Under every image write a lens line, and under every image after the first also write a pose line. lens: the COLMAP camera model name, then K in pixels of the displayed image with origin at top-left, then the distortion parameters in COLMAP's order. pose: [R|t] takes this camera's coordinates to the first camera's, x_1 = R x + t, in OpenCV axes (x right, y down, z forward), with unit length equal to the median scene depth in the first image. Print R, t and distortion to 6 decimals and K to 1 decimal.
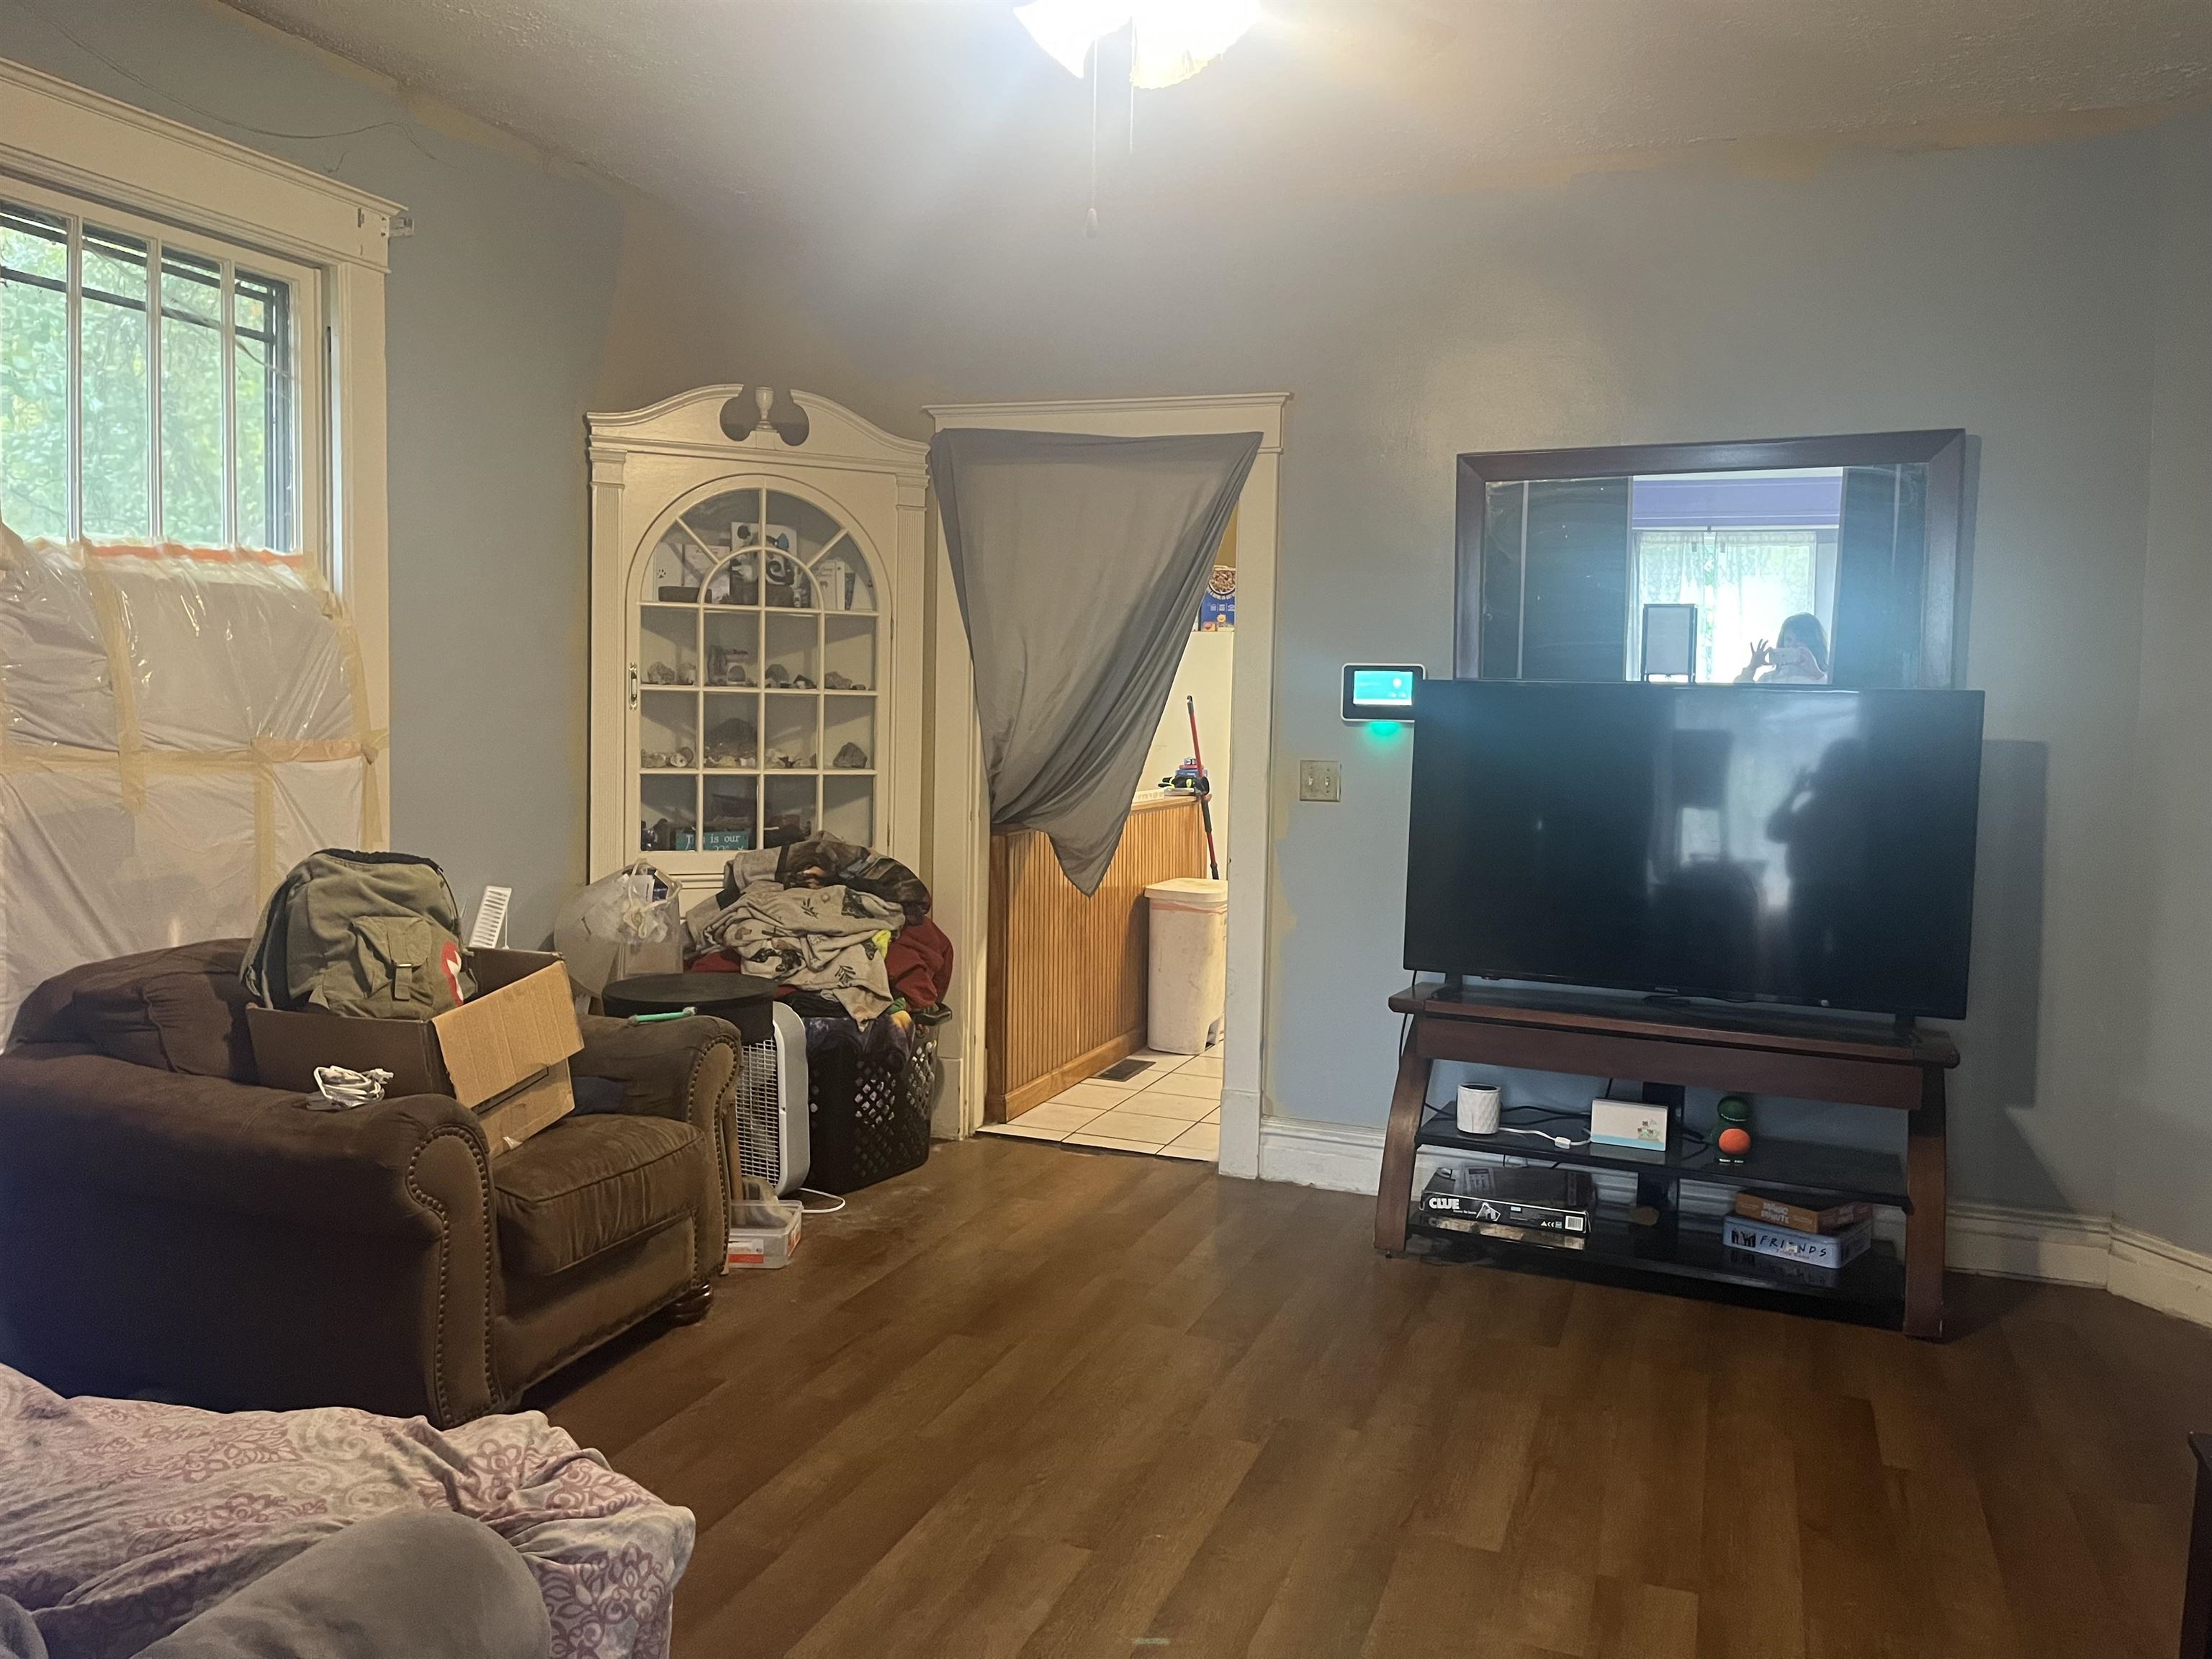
lens RADIAL K [[1741.6, 0, 1111.3], [0, 1741.6, 805.6], [0, 0, 1]] dist [0.071810, -0.130714]
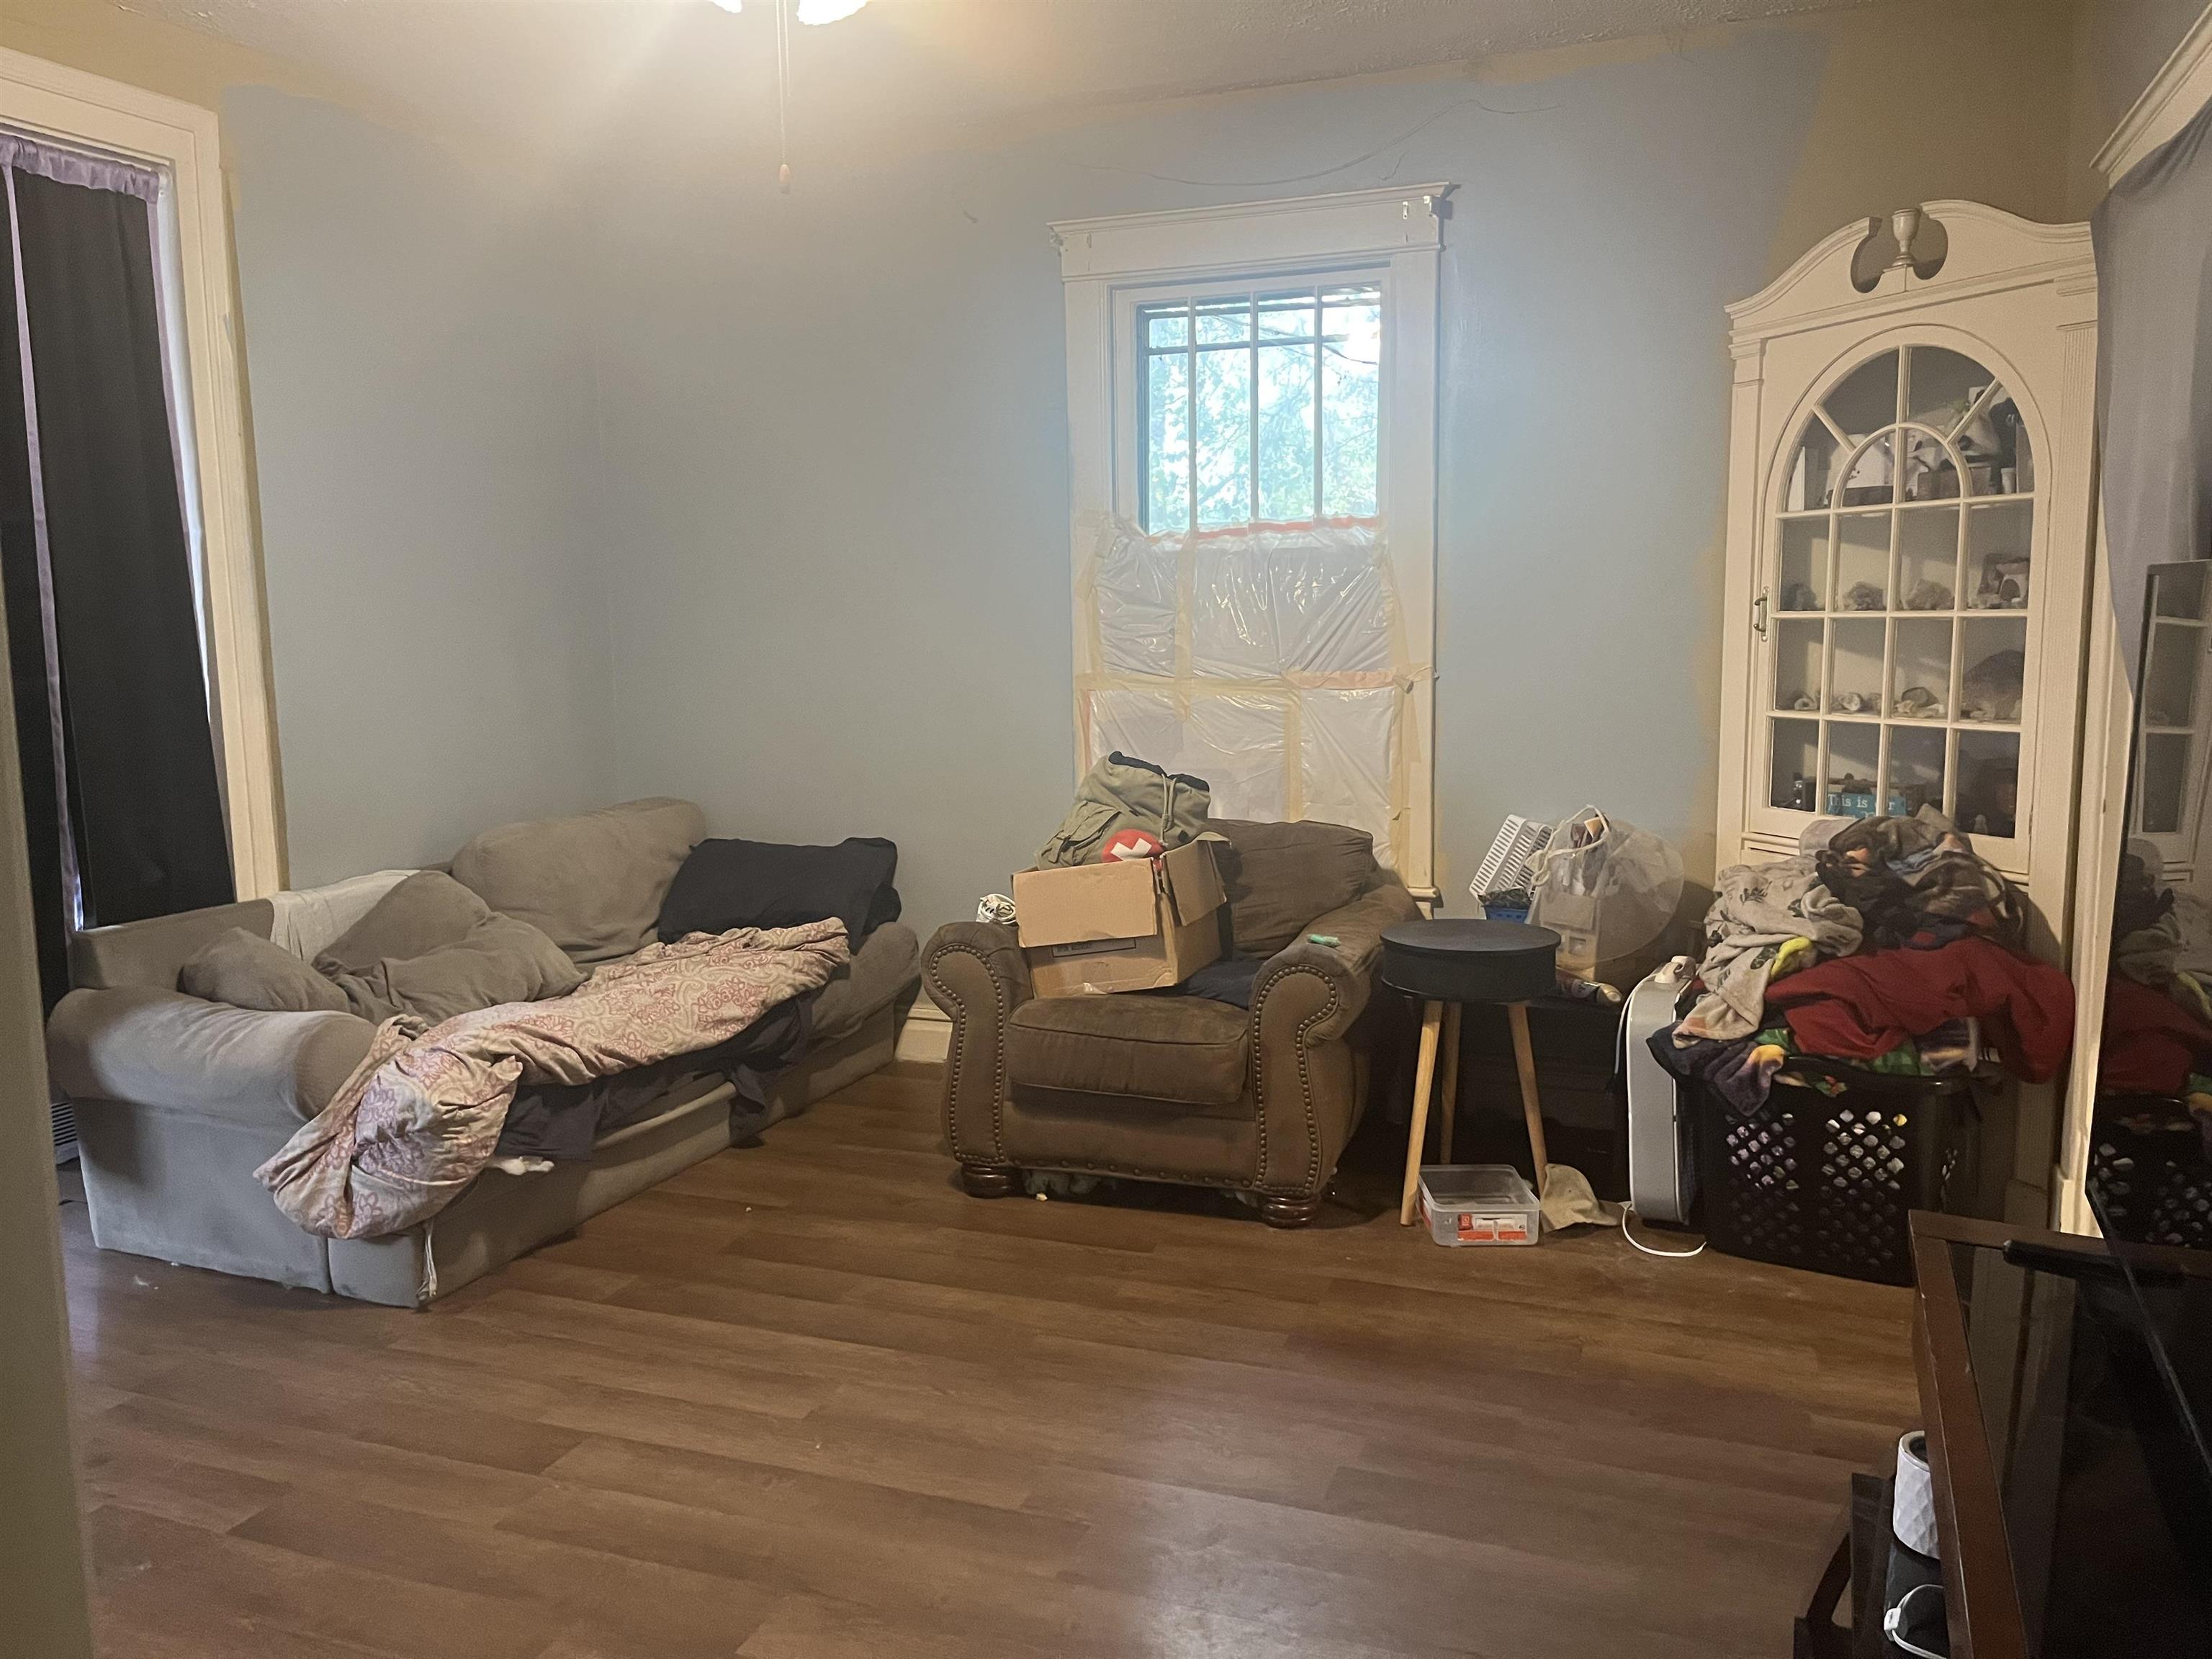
lens RADIAL K [[1714.2, 0, 1106.0], [0, 1714.2, 829.5], [0, 0, 1]] dist [0.048731, -0.007526]
pose [[-0.035972, 0.103544, -0.993974, 0.740979], [-0.048811, 0.993249, 0.105235, -0.046042], [0.998160, 0.052303, -0.030675, 0.879672]]
